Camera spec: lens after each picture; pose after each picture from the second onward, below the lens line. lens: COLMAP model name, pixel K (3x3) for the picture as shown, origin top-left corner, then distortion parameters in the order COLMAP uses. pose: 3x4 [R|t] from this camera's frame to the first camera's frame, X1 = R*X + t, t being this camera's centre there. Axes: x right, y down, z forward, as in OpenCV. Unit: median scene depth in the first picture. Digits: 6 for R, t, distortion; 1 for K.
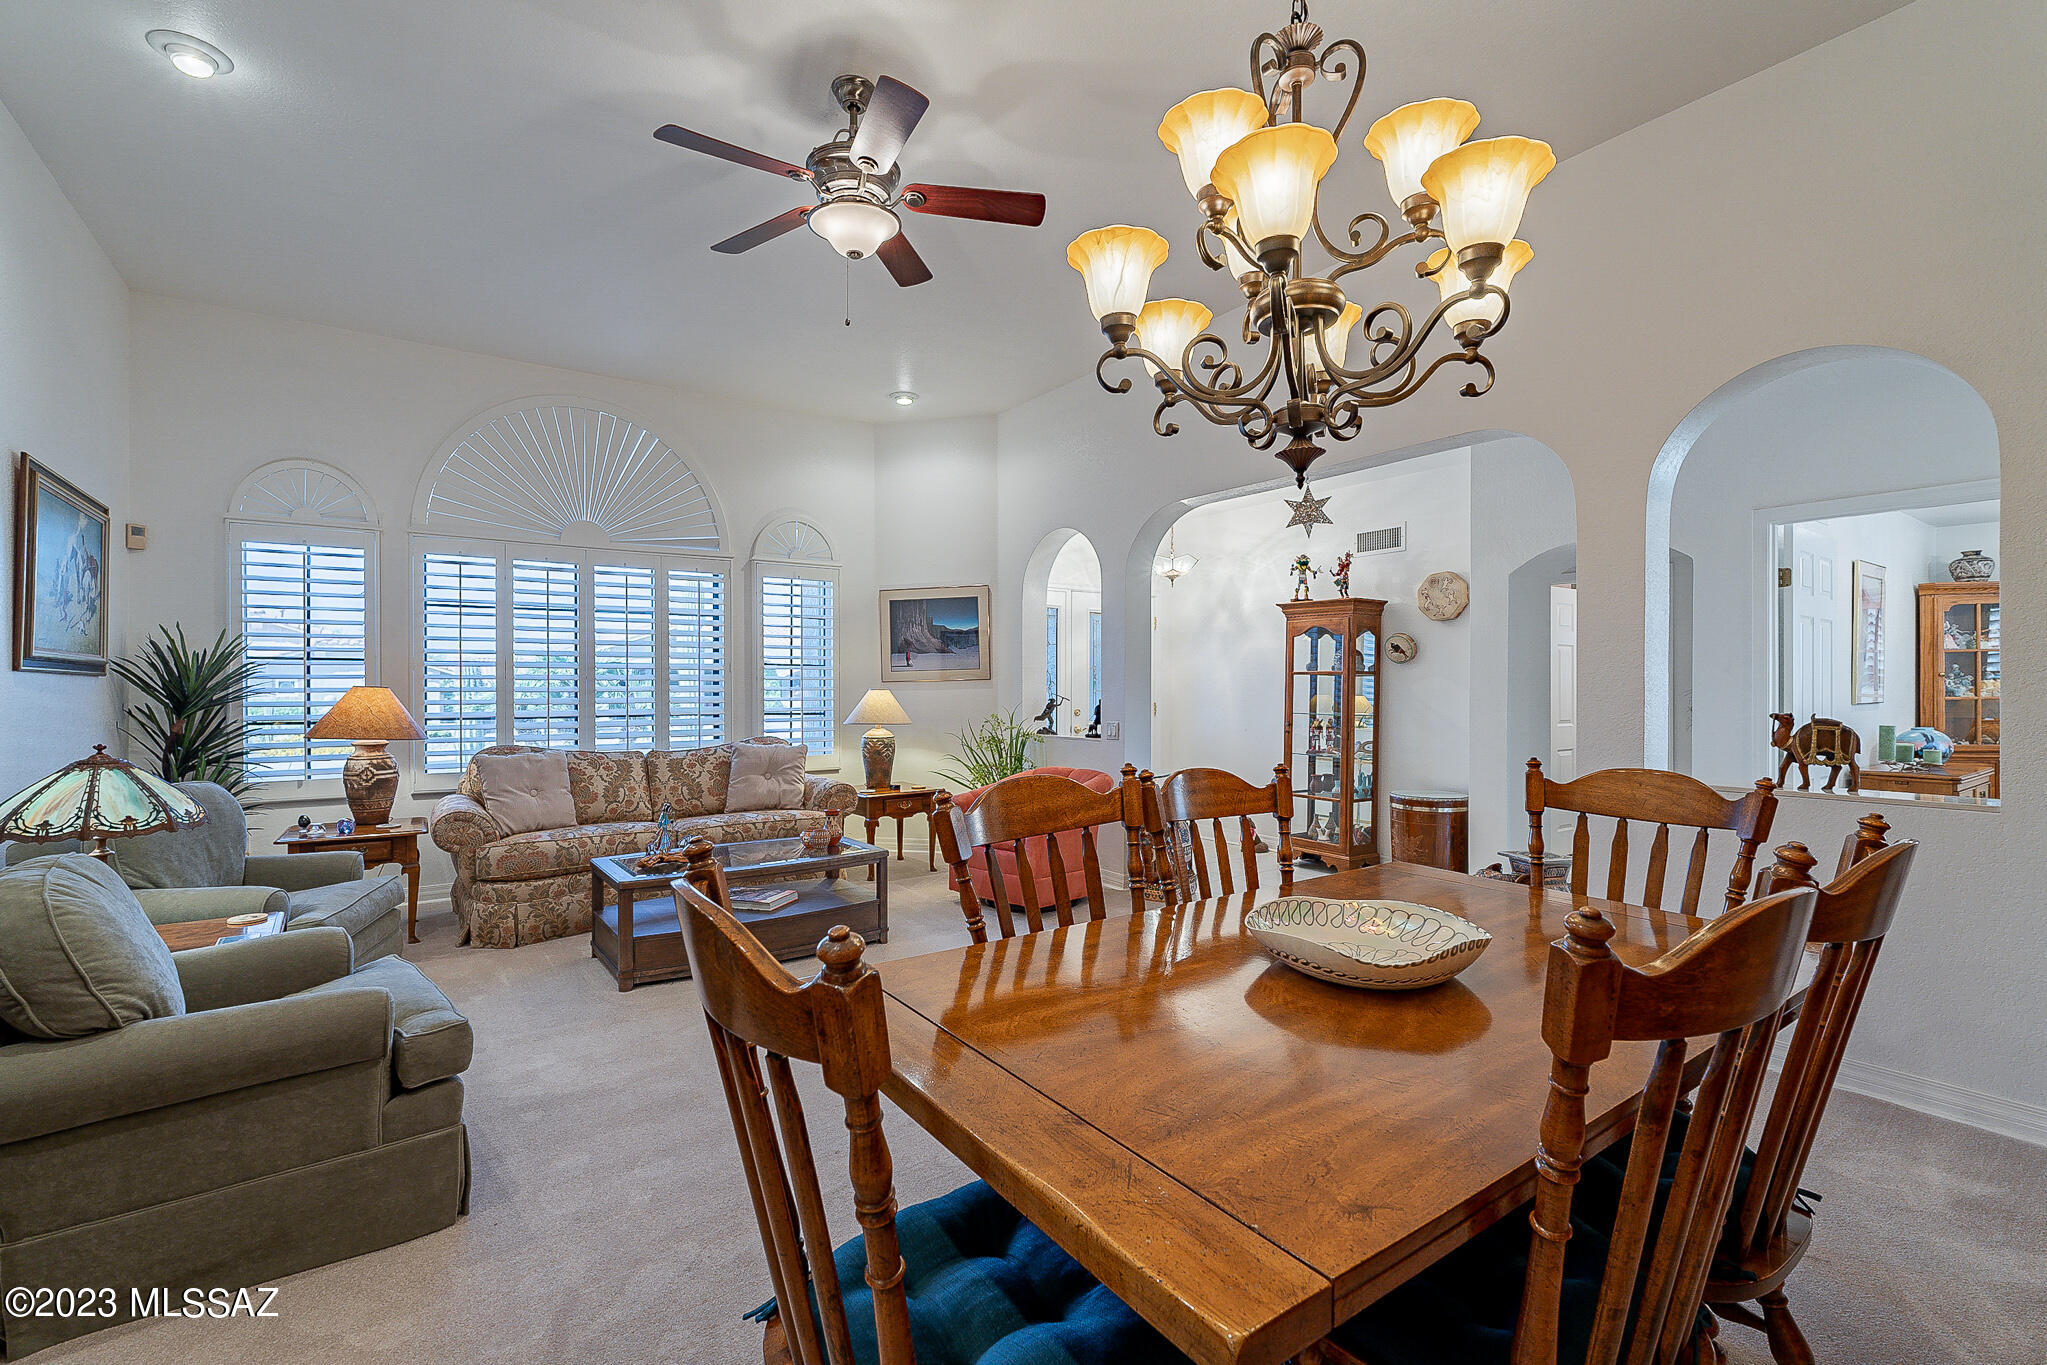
lens RADIAL K [[890.4, 0, 1004.4], [0, 890.4, 685.9], [0, 0, 1]] dist [-0.004180, 0.000386]
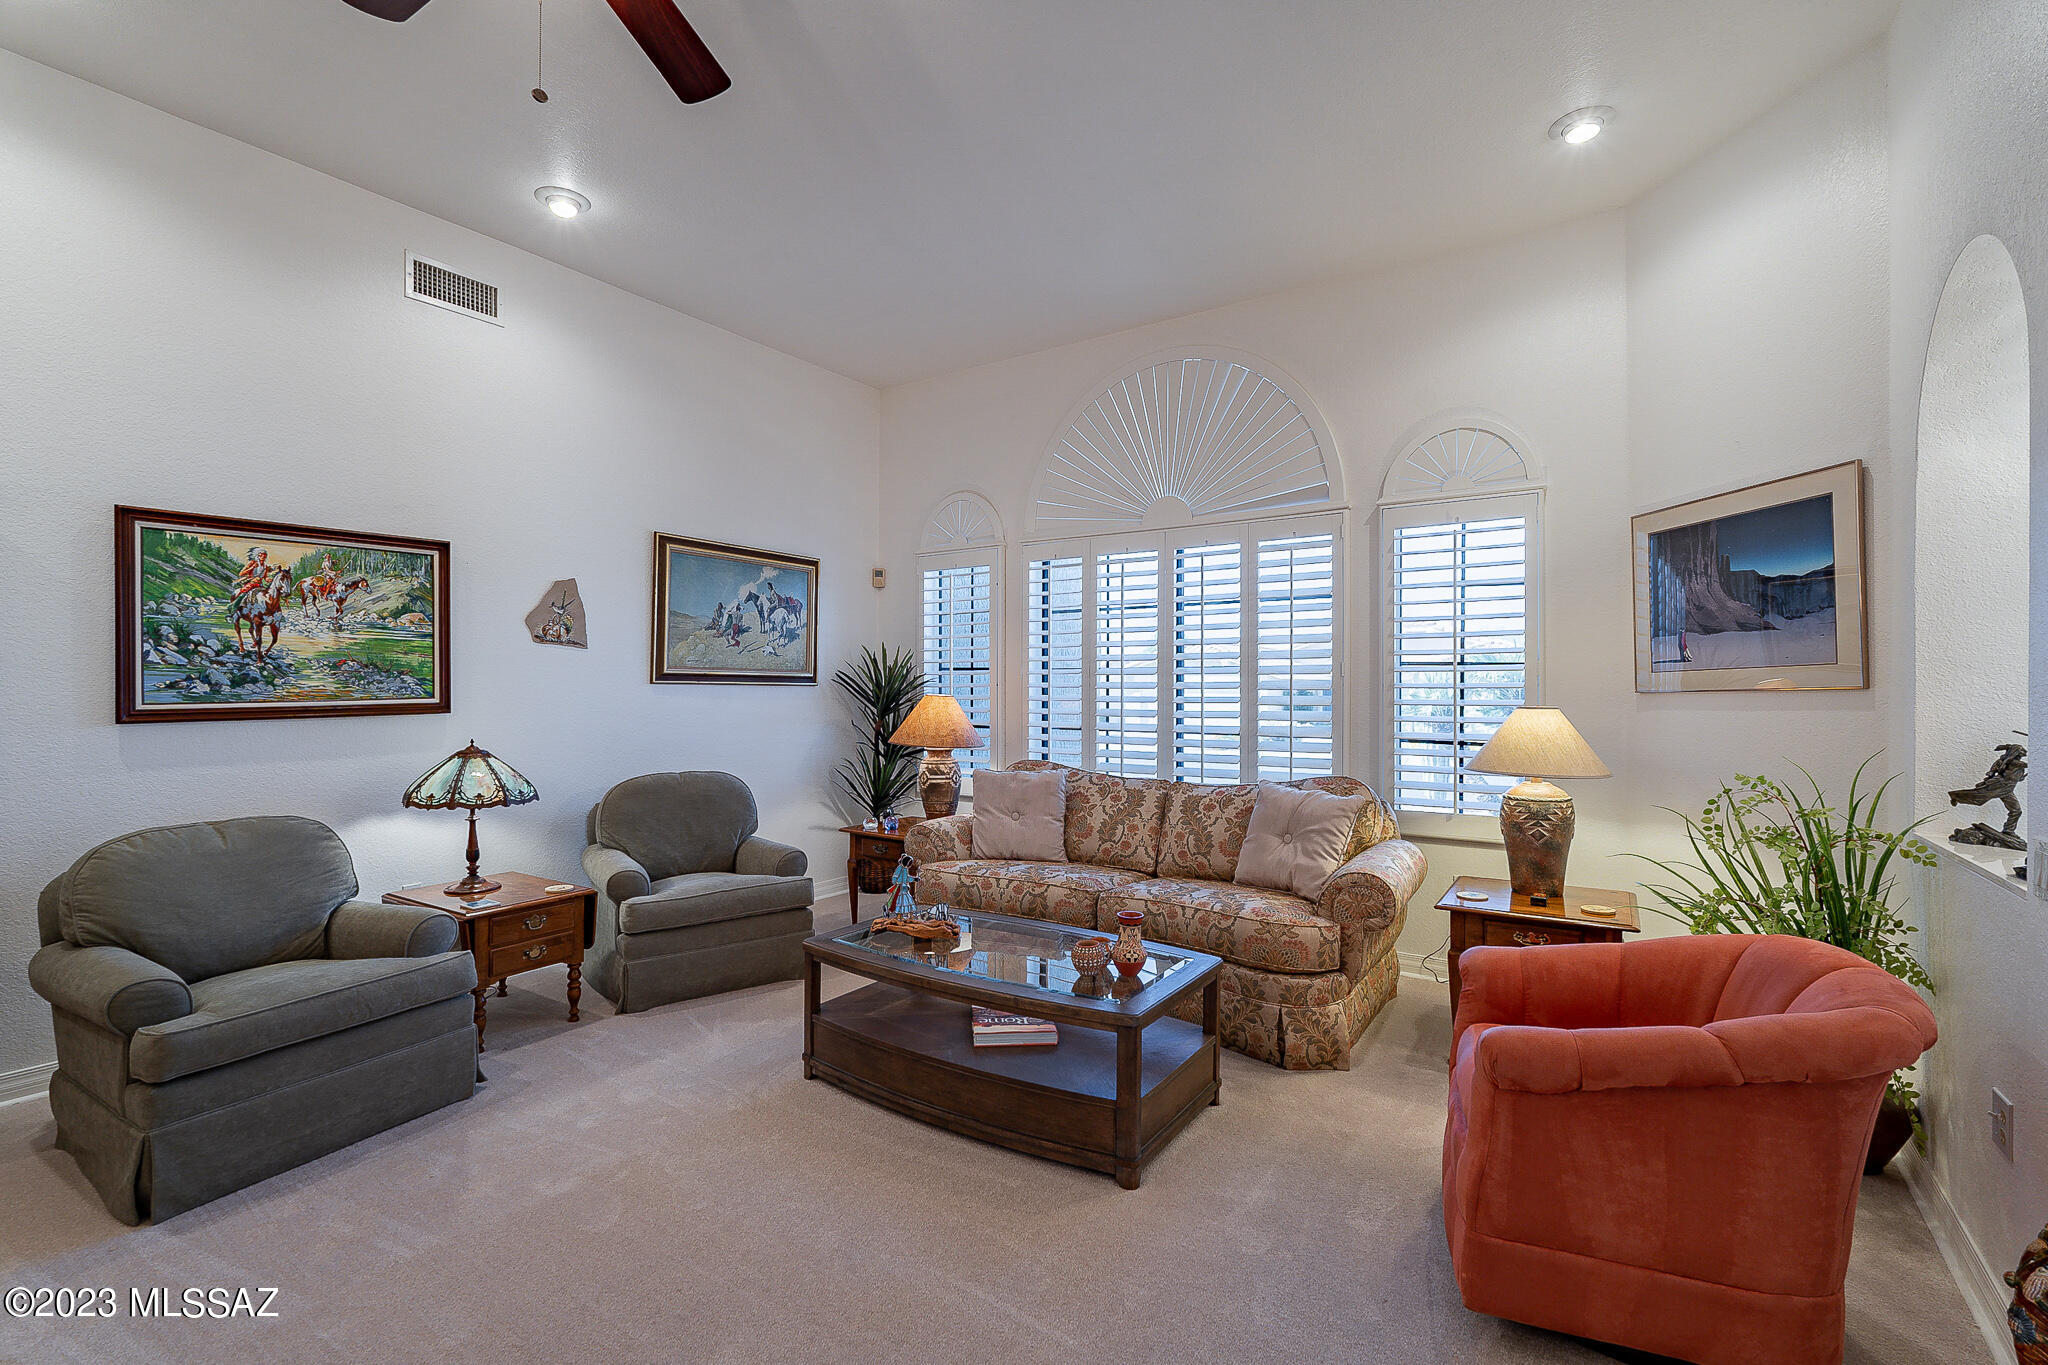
lens RADIAL K [[890.9, 0, 1067.8], [0, 890.9, 683.6], [0, 0, 1]] dist [-0.004180, 0.000386]
pose [[0.372241, -0.001291, -0.928135, 0.270912], [-0.003363, 0.999991, -0.002740, -0.008594], [0.928130, 0.004141, 0.372233, 0.610043]]
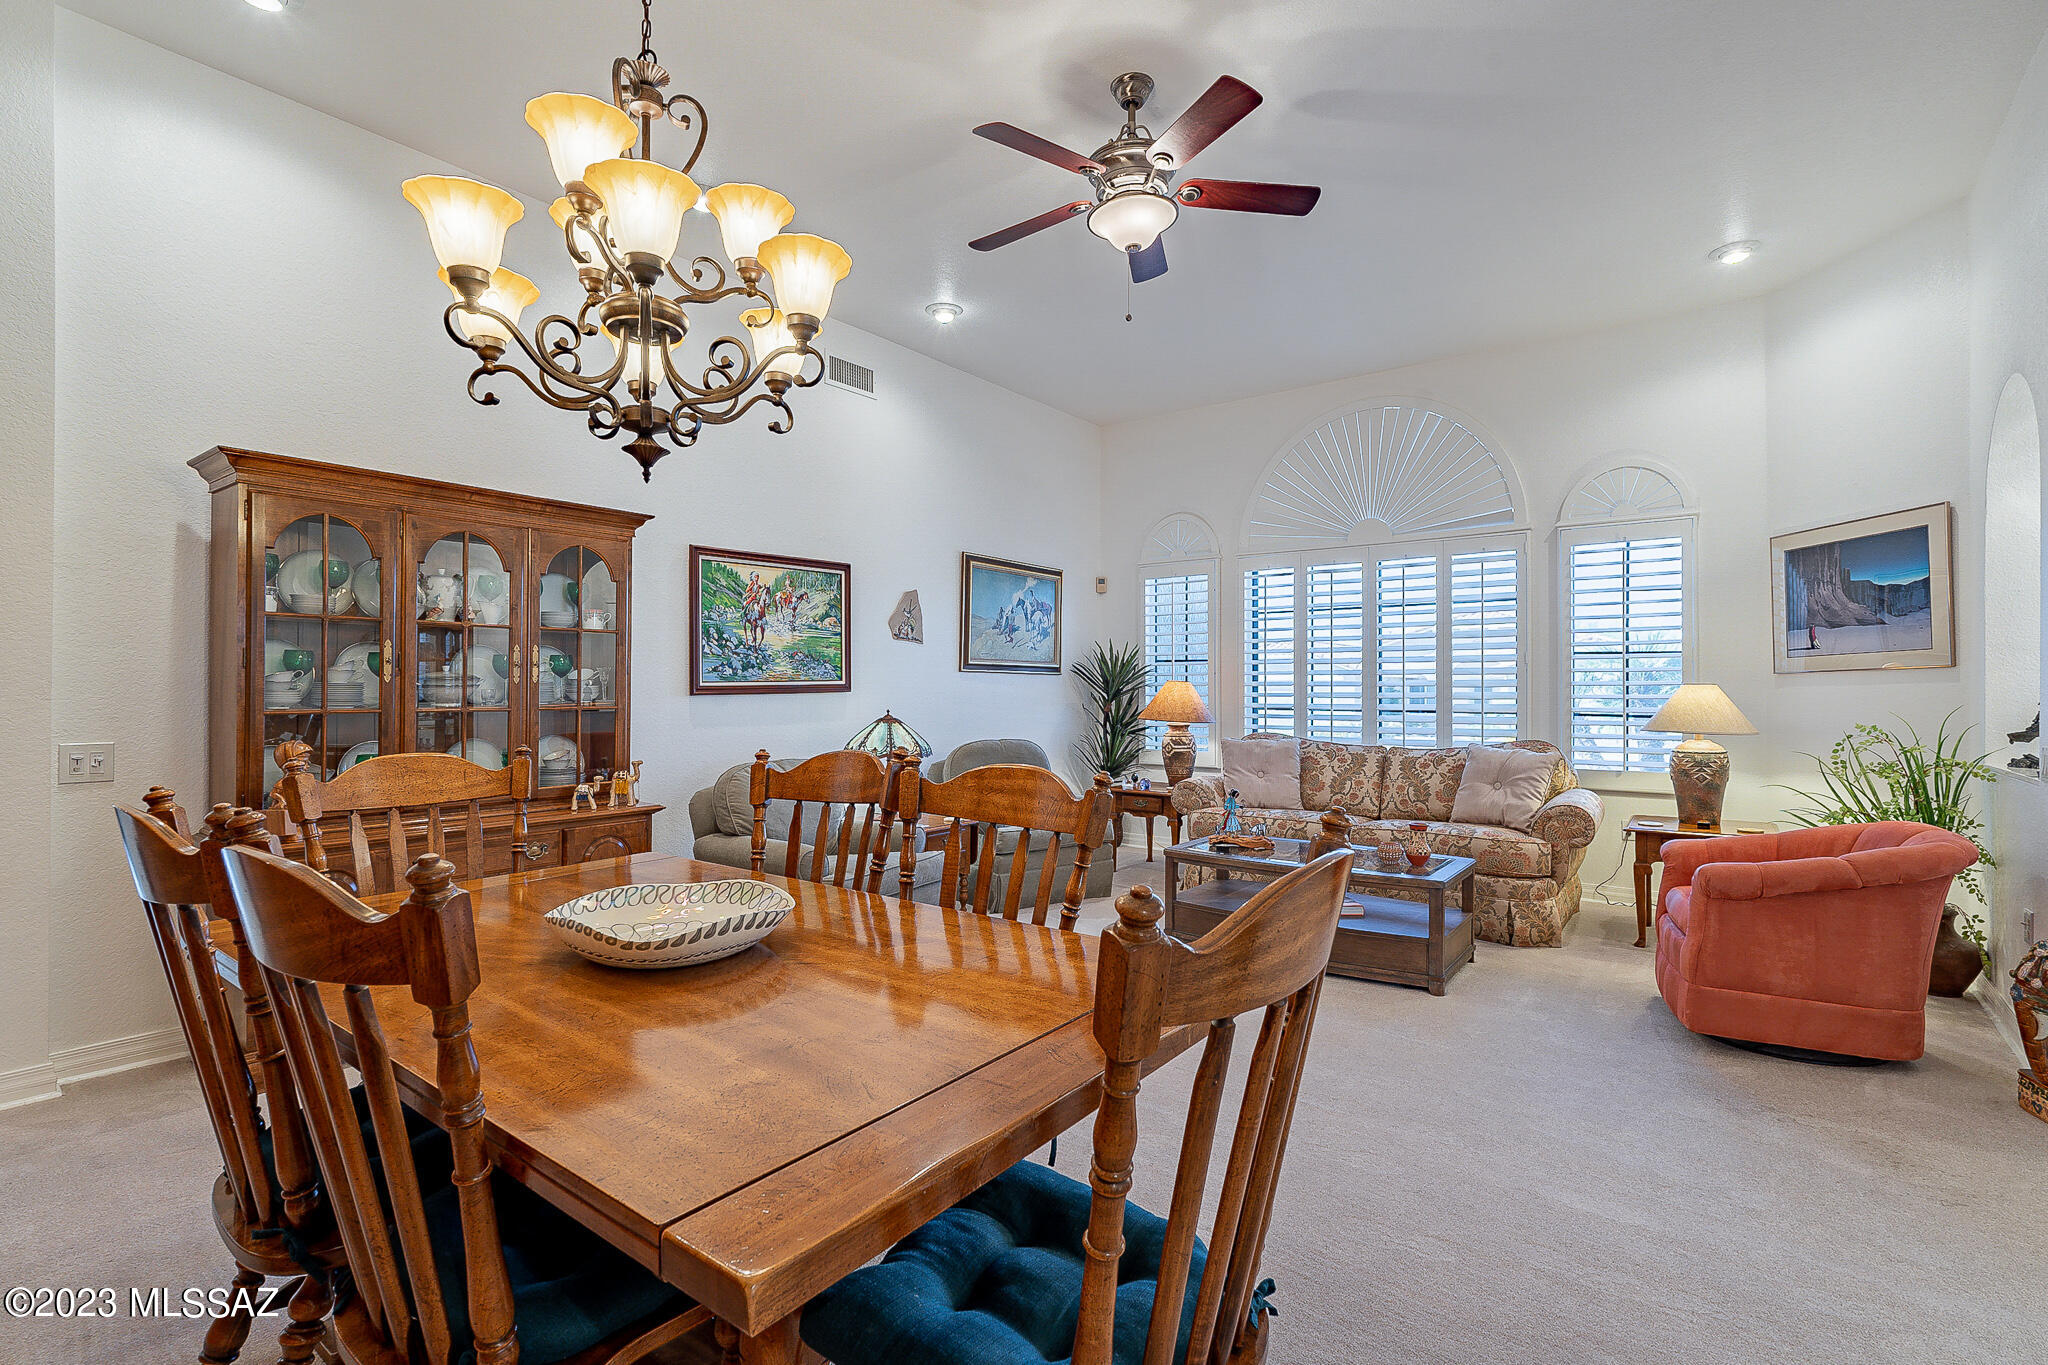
lens RADIAL K [[952.6, 0, 1050.4], [0, 952.6, 684.1], [0, 0, 1]] dist [-0.004462, 0.000585]
pose [[0.319009, -0.003663, -0.947745, 0.451155], [-0.001611, 0.999989, -0.004407, 0.009516], [0.947750, 0.002932, 0.319000, 0.309038]]
